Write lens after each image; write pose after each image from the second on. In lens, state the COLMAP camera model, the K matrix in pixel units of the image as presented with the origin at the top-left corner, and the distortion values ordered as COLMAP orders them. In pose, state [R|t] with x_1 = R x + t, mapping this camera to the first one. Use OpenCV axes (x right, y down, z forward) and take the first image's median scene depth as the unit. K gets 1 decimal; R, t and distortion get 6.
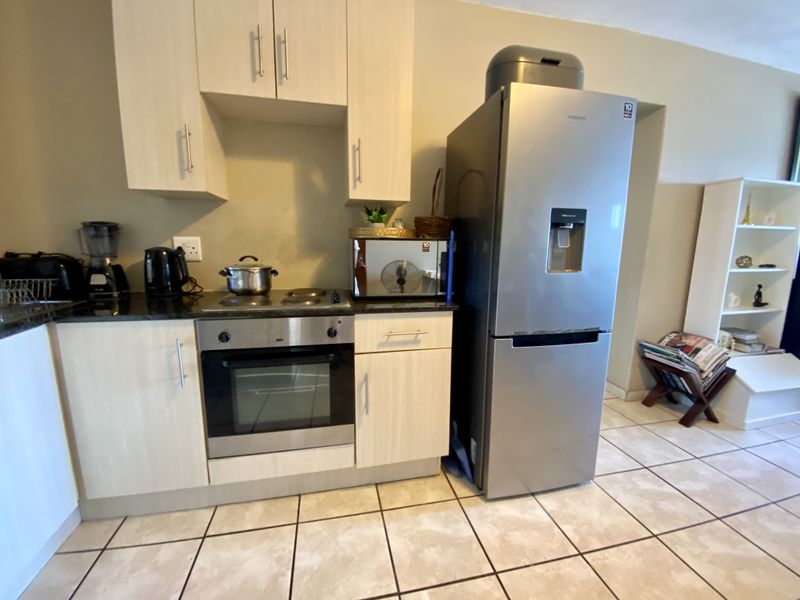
lens RADIAL K [[324.9, 0, 400.0], [0, 324.9, 300.0], [0, 0, 1]] dist [0.025785, -0.022308]
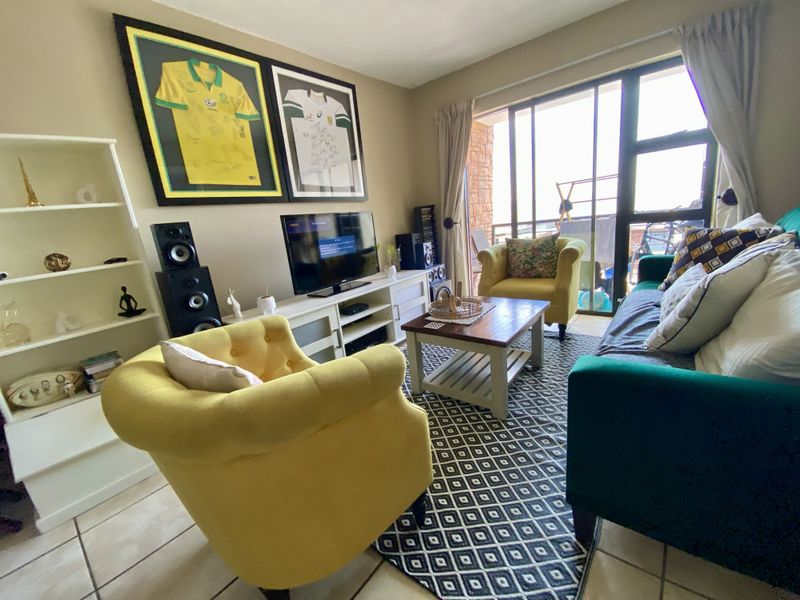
lens RADIAL K [[324.9, 0, 400.0], [0, 324.9, 300.0], [0, 0, 1]] dist [0.025785, -0.022308]
pose [[0.782815, -0.244146, 0.572358, 1.983714], [0.222400, 0.968833, 0.109090, 0.065071], [-0.581154, 0.041895, 0.812715, 0.100465]]
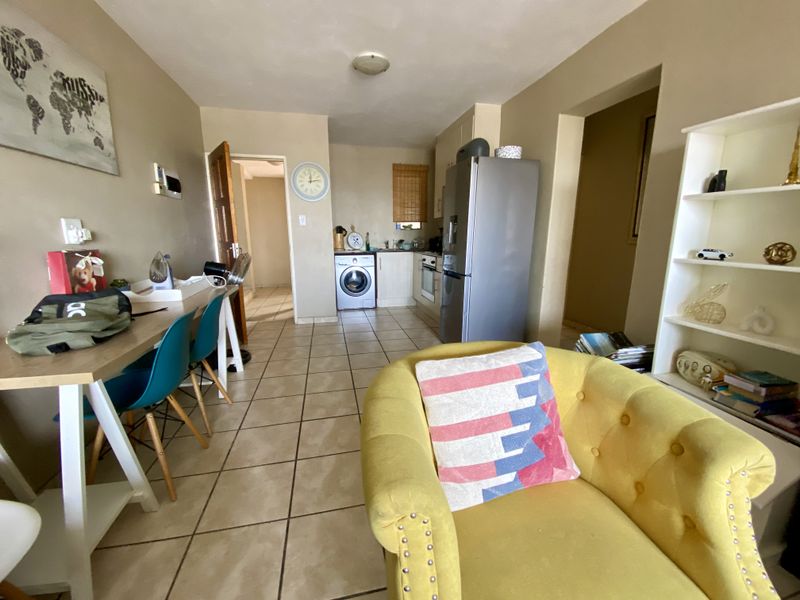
lens RADIAL K [[324.9, 0, 400.0], [0, 324.9, 300.0], [0, 0, 1]] dist [0.025785, -0.022308]
pose [[0.014394, 0.184646, -0.982700, 2.578836], [-0.163605, 0.969991, 0.179862, -0.046804], [0.986421, 0.158186, 0.044171, 0.556638]]
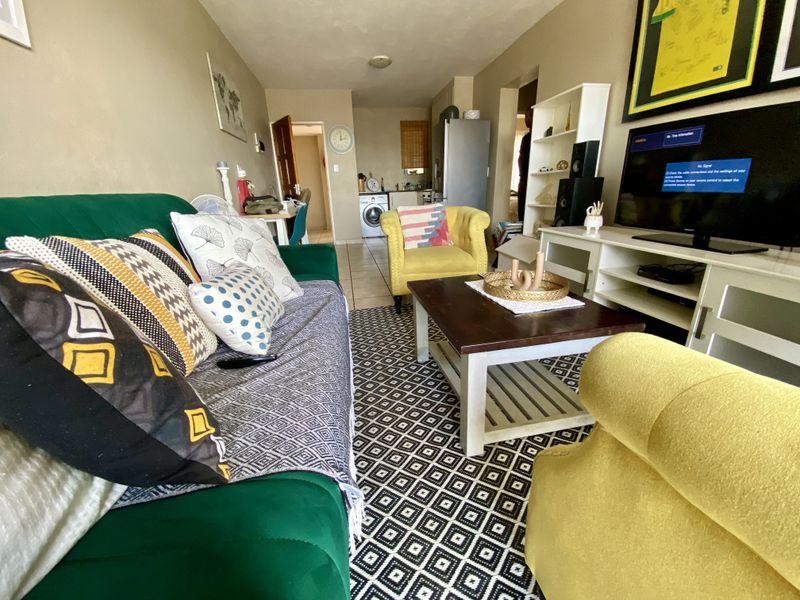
lens RADIAL K [[328.1, 0, 398.3], [0, 328.1, 305.3], [0, 0, 1]] dist [0.000273, -0.010189]
pose [[-0.043020, 0.318695, -0.946881, 3.918358], [-0.131344, 0.937728, 0.321582, 0.104693], [0.990403, 0.138202, 0.001518, 0.716431]]
